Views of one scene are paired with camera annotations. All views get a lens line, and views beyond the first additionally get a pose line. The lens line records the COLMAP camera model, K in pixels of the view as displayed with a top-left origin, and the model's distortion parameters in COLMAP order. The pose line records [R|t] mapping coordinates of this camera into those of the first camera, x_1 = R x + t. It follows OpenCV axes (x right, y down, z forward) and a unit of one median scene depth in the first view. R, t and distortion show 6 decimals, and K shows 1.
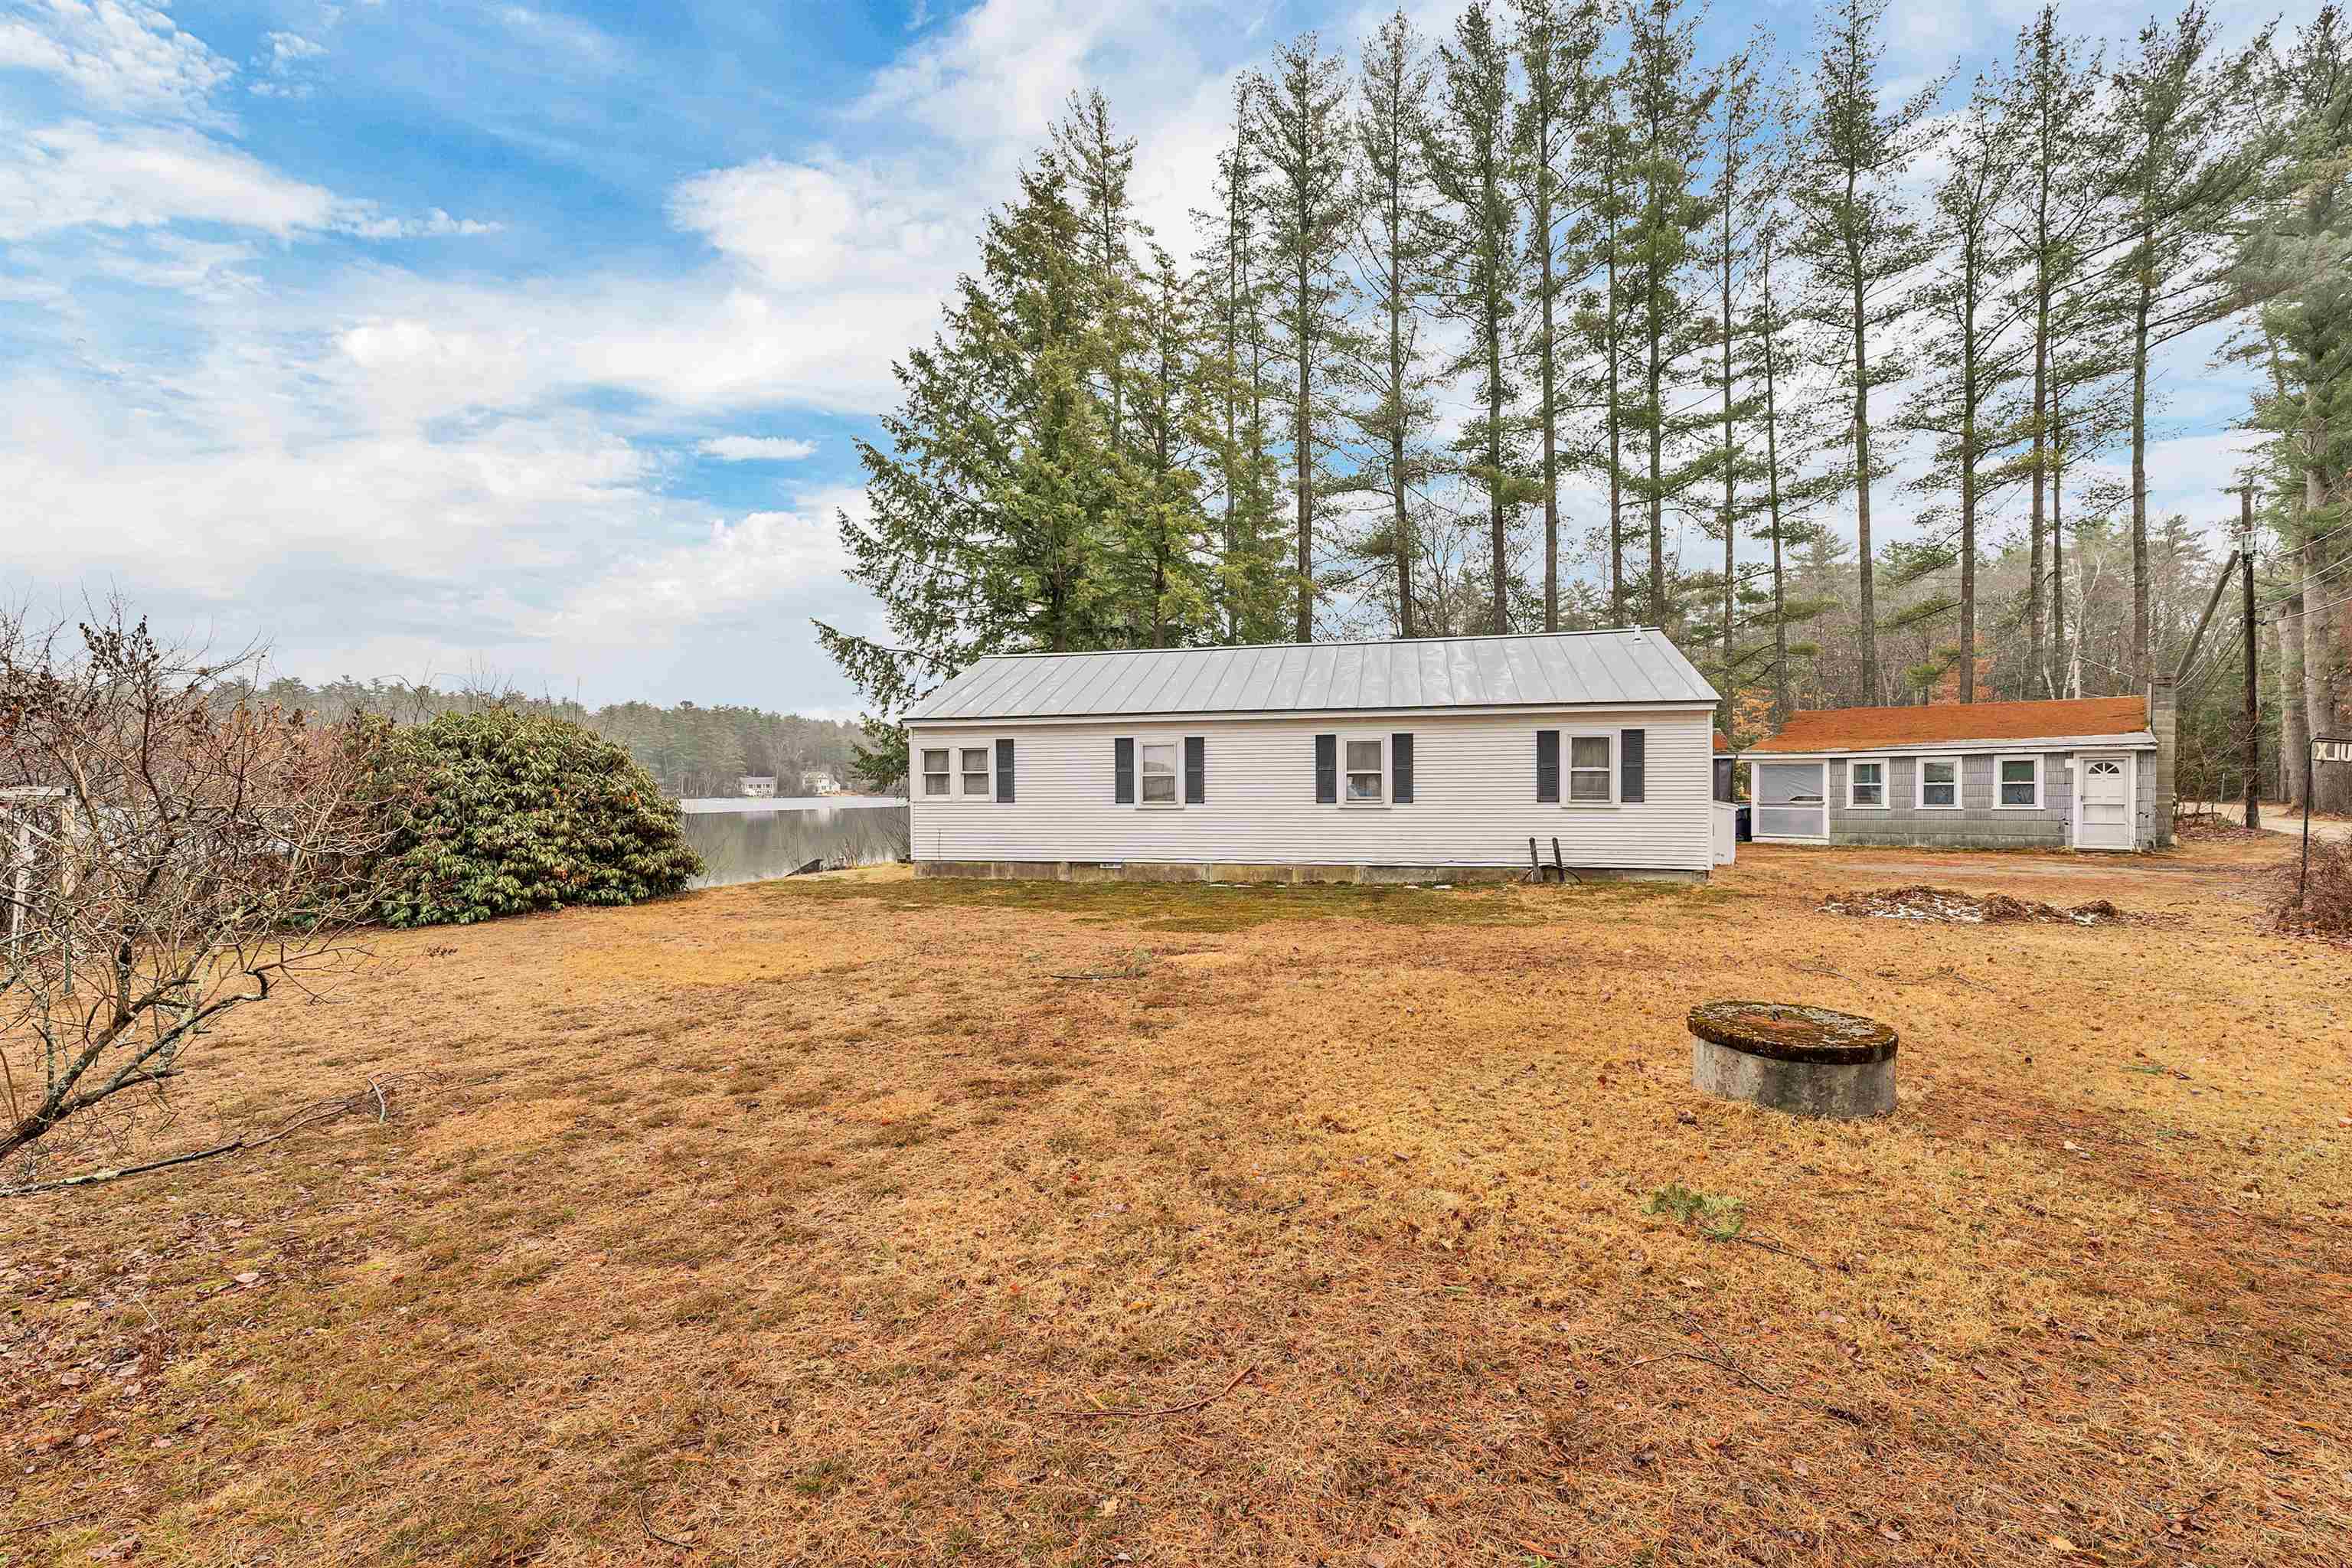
lens RADIAL K [[978.2, 0, 1176.0], [0, 978.2, 784.0], [0, 0, 1]] dist [0.000724, 0.000151]
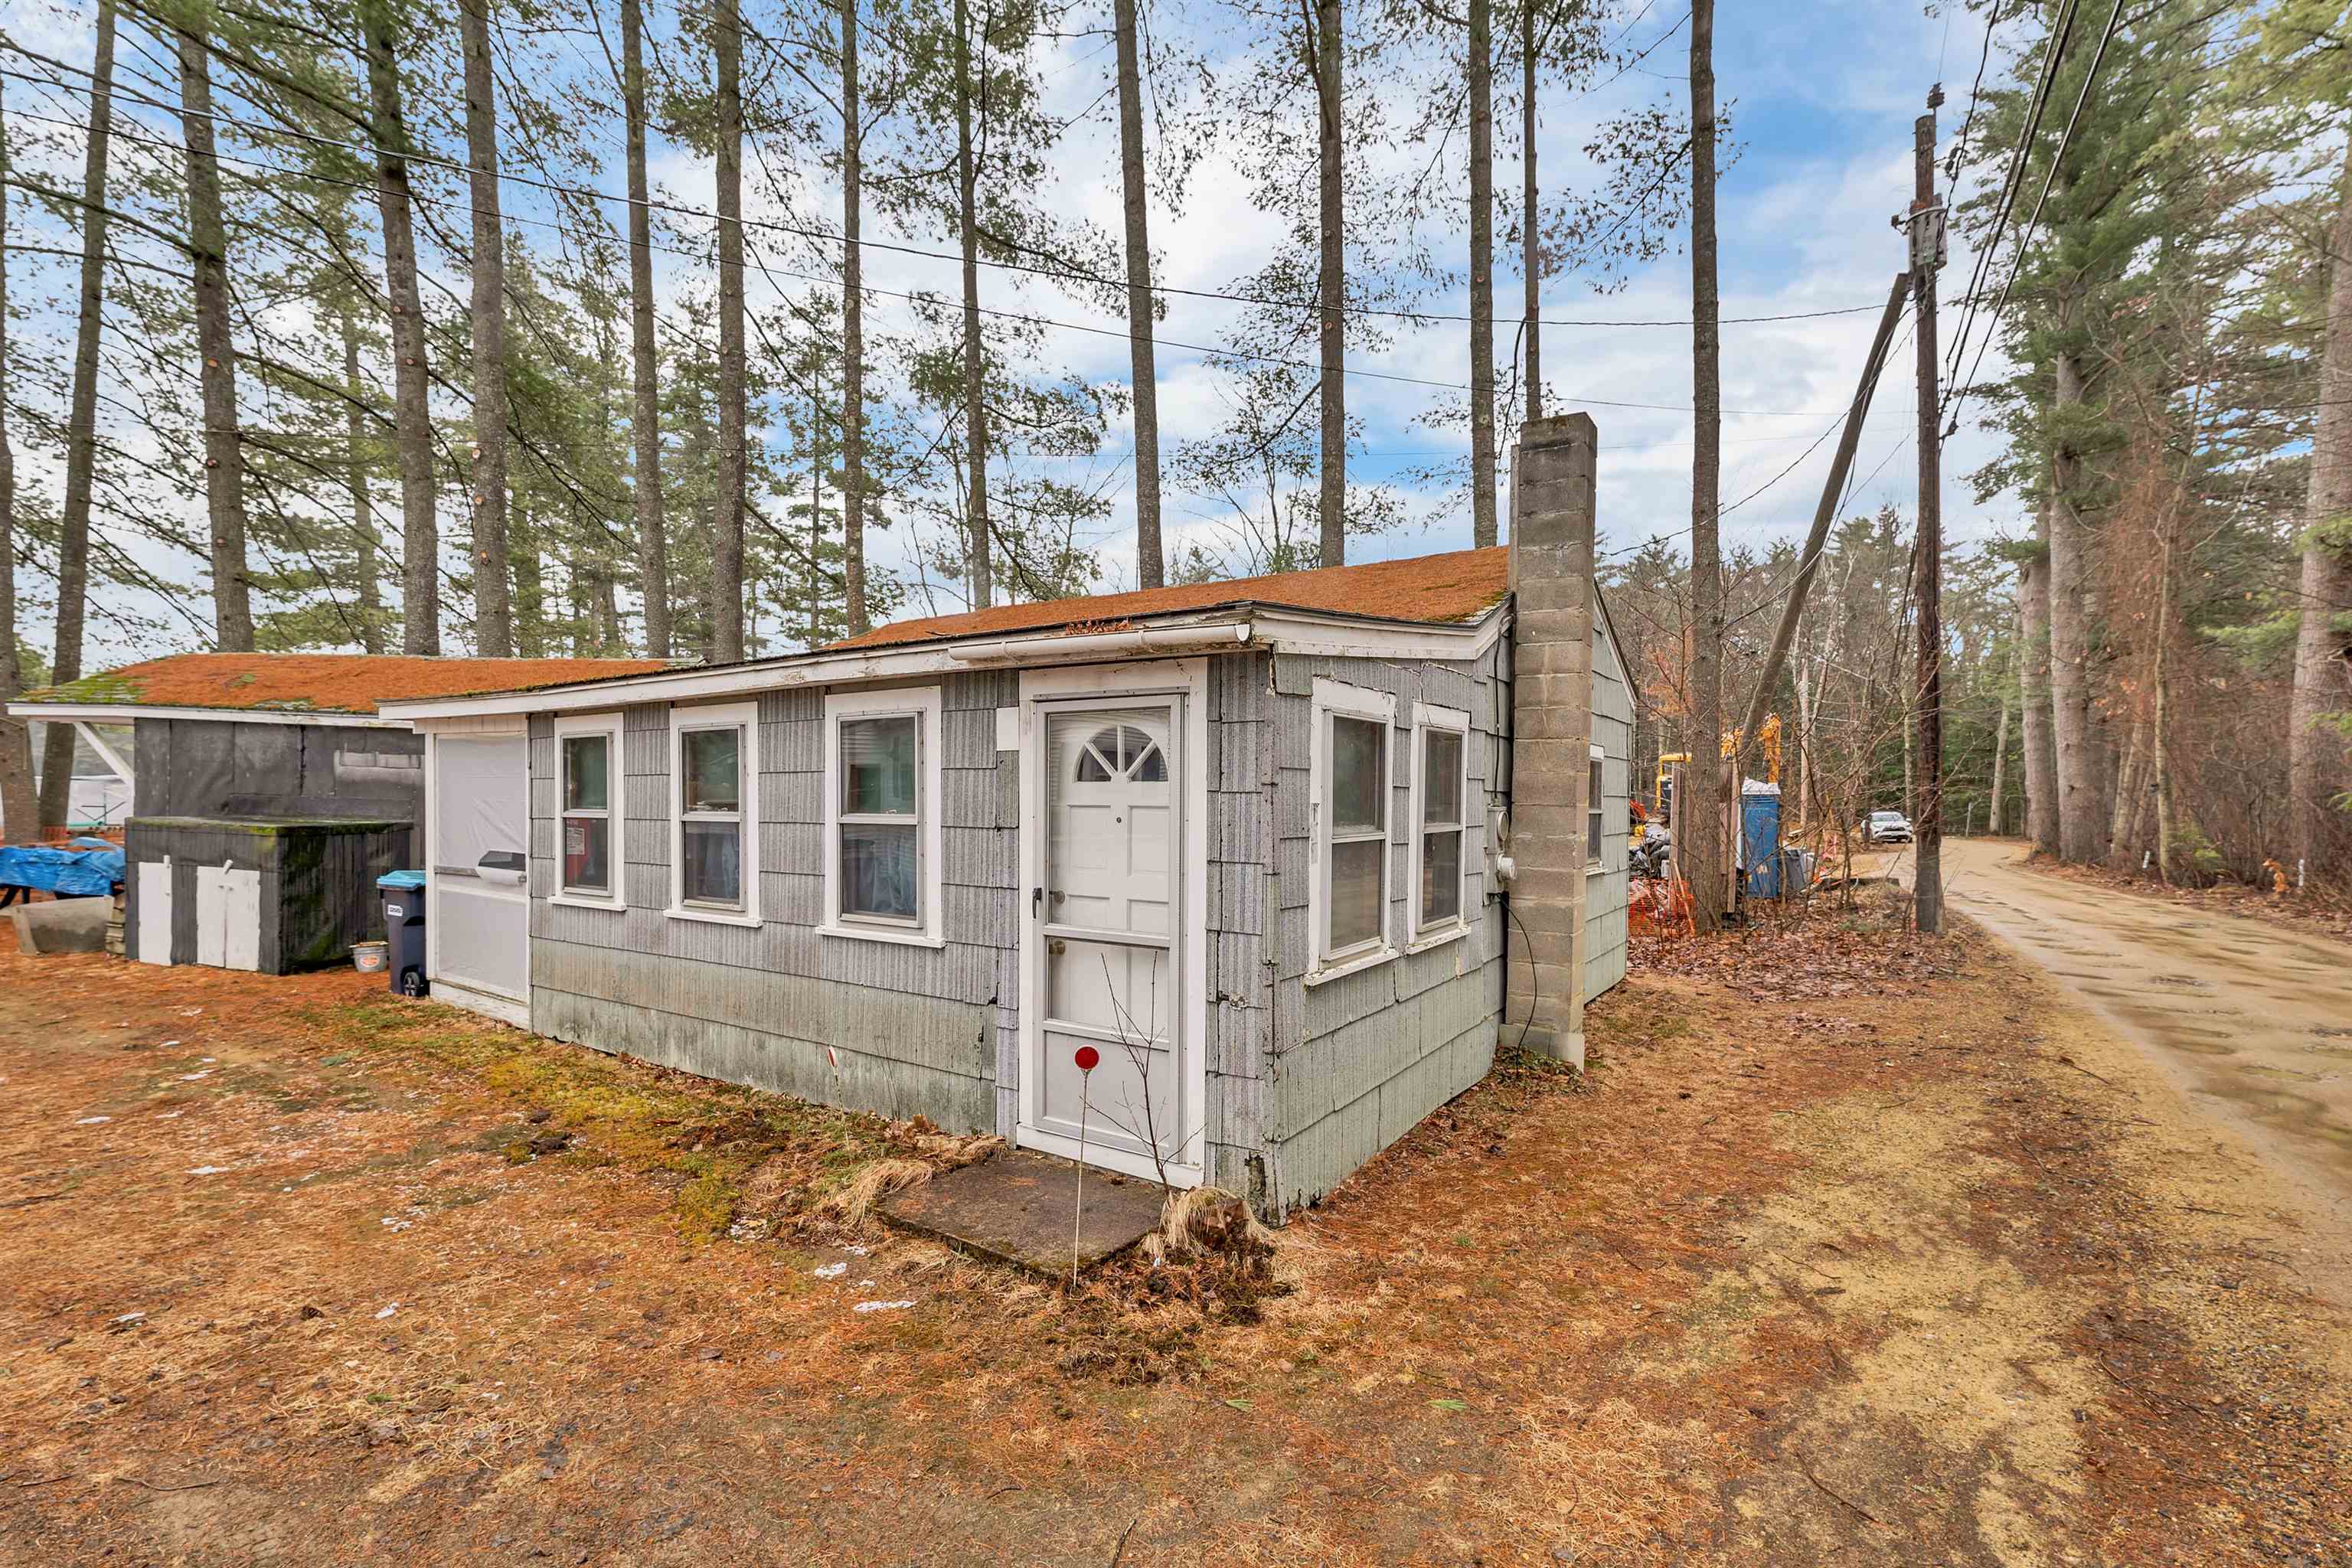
lens RADIAL K [[989.5, 0, 1171.0], [0, 989.5, 809.7], [0, 0, 1]] dist [0.001342, 0.000234]
pose [[0.991917, 0.007818, 0.126648, 0.860600], [-0.008415, 0.999956, 0.004179, -0.005260], [-0.126610, -0.005210, 0.991939, 0.737131]]
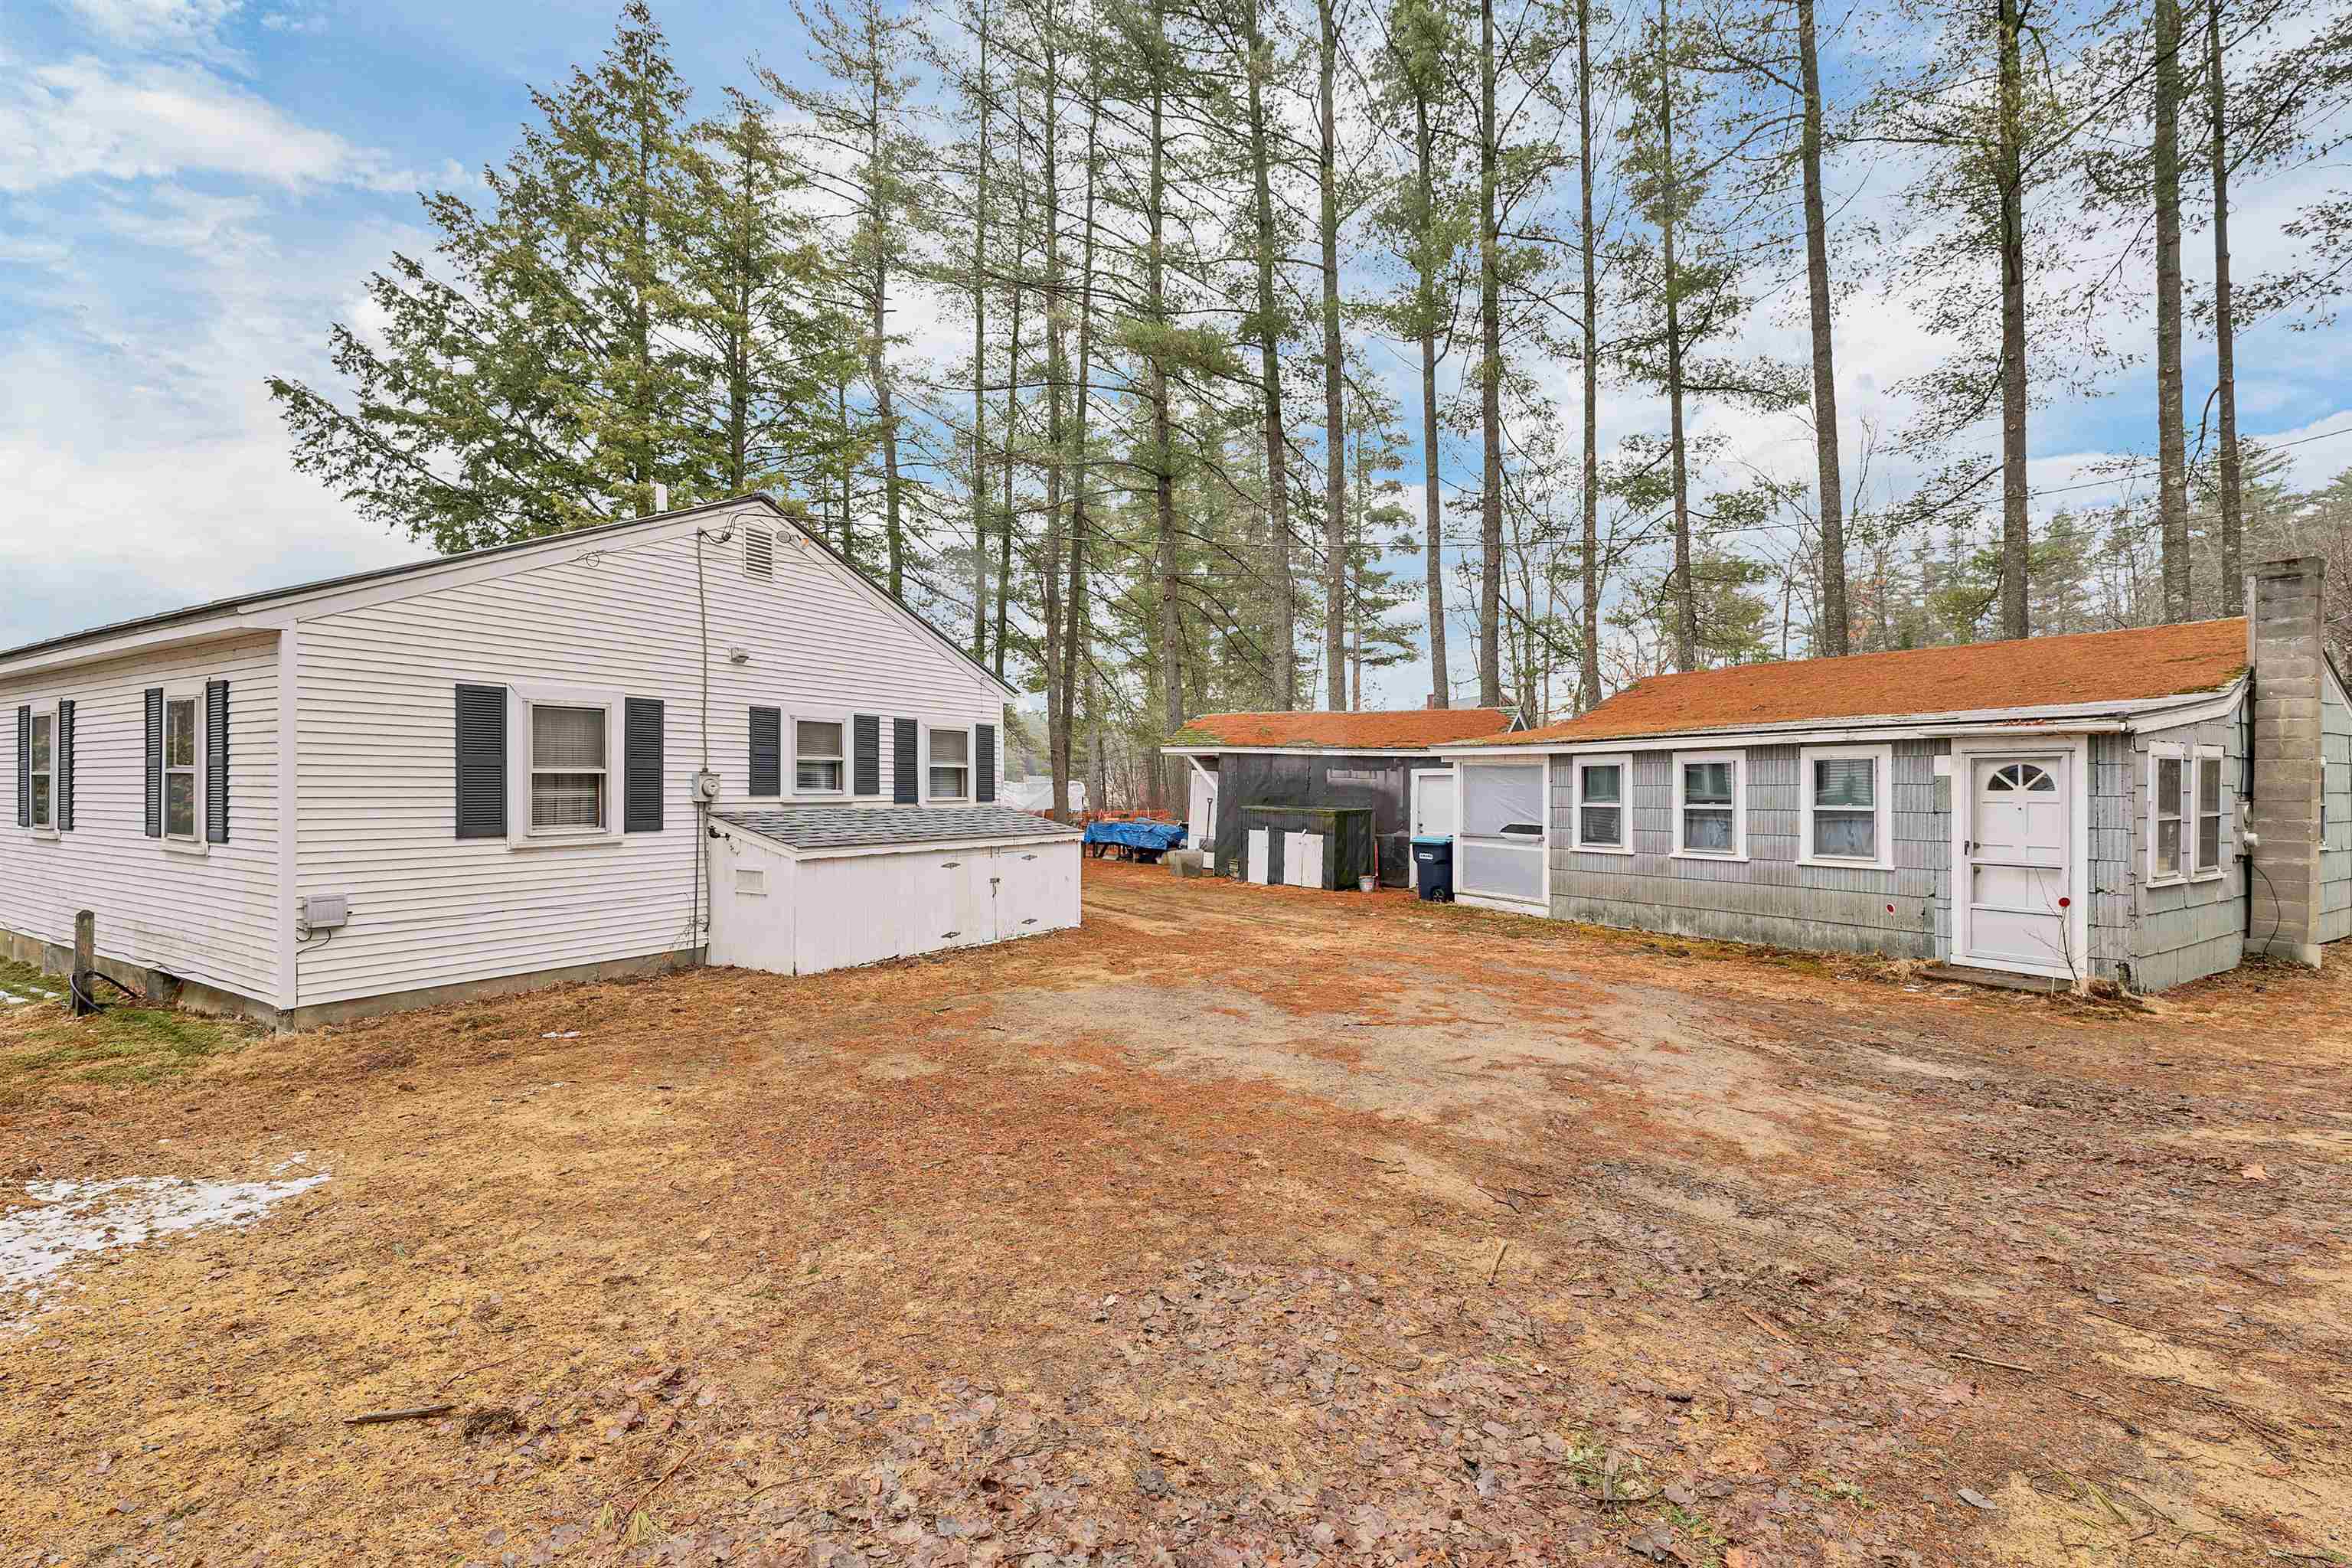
lens RADIAL K [[978.2, 0, 1176.0], [0, 978.2, 784.0], [0, 0, 1]] dist [0.000724, 0.000151]
pose [[0.953161, 0.002394, -0.302452, 0.672975], [-0.005229, 0.999950, -0.008563, -0.007267], [0.302417, 0.009744, 0.953126, 0.451269]]
